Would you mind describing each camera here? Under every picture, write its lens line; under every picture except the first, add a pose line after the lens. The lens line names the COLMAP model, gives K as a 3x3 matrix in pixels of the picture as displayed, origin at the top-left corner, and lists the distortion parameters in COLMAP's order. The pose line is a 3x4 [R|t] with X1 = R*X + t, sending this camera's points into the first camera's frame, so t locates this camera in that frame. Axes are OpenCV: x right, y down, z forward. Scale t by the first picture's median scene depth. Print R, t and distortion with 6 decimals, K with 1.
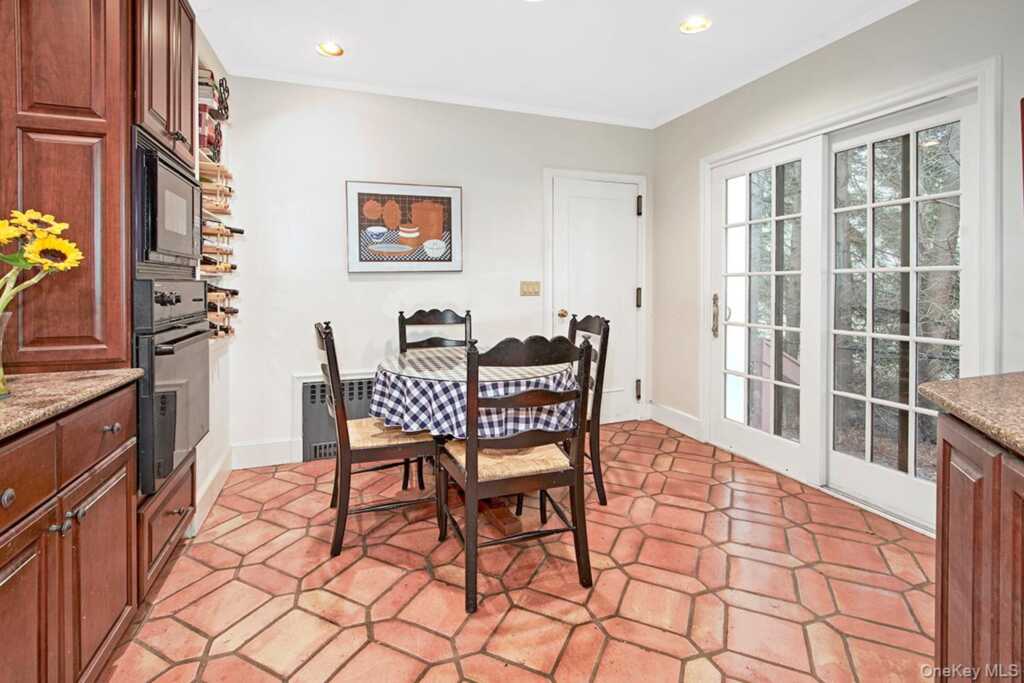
lens RADIAL K [[469.5, 0, 509.4], [0, 469.5, 298.1], [0, 0, 1]] dist [-0.001958, -0.000226]
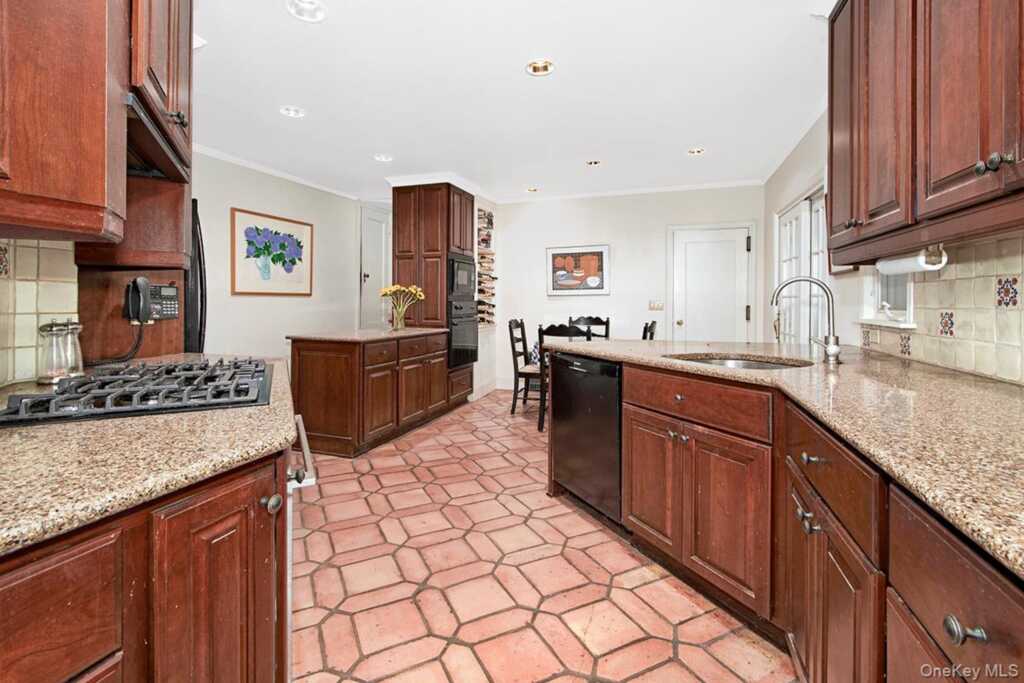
lens RADIAL K [[477.8, 0, 495.1], [0, 477.8, 296.7], [0, 0, 1]] dist [0.002857, 0.000328]
pose [[0.769524, -0.002139, -0.638615, 0.706544], [-0.021378, 0.999348, -0.029108, 0.009221], [0.638260, 0.036052, 0.768976, -0.600156]]
